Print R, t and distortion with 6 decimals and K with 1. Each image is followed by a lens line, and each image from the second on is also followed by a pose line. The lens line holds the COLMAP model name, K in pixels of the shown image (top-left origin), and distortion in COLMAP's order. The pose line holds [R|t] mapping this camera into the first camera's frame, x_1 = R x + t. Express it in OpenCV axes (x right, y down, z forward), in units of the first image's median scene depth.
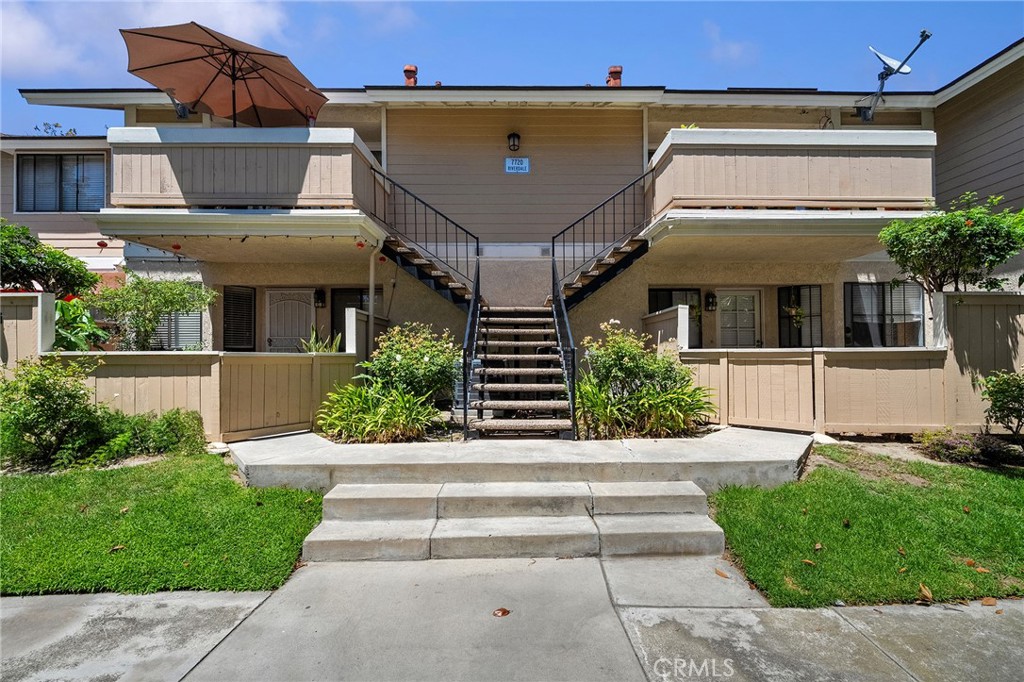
lens RADIAL K [[385.8, 0, 512.2], [0, 385.8, 327.2], [0, 0, 1]] dist [-0.001644, -0.000109]
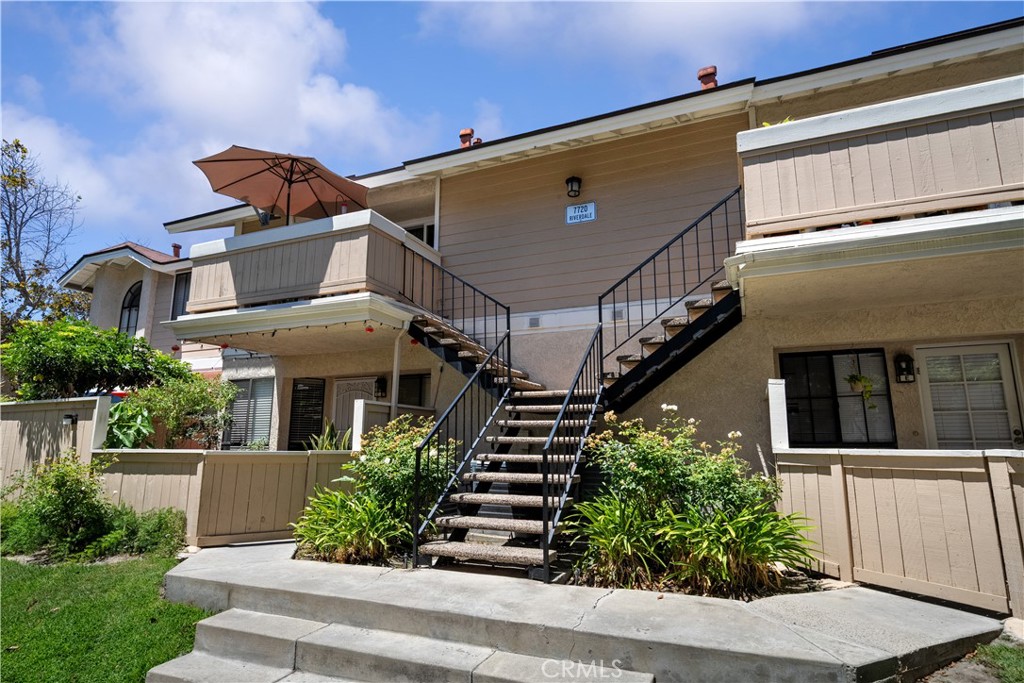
lens RADIAL K [[479.3, 0, 512.0], [0, 479.3, 341.5], [0, 0, 1]] dist [0.001316, -0.000207]
pose [[0.931144, -0.073920, -0.357080, 0.313573], [0.021026, 0.988492, -0.149802, -0.008271], [0.364044, 0.131979, 0.921983, 0.079672]]
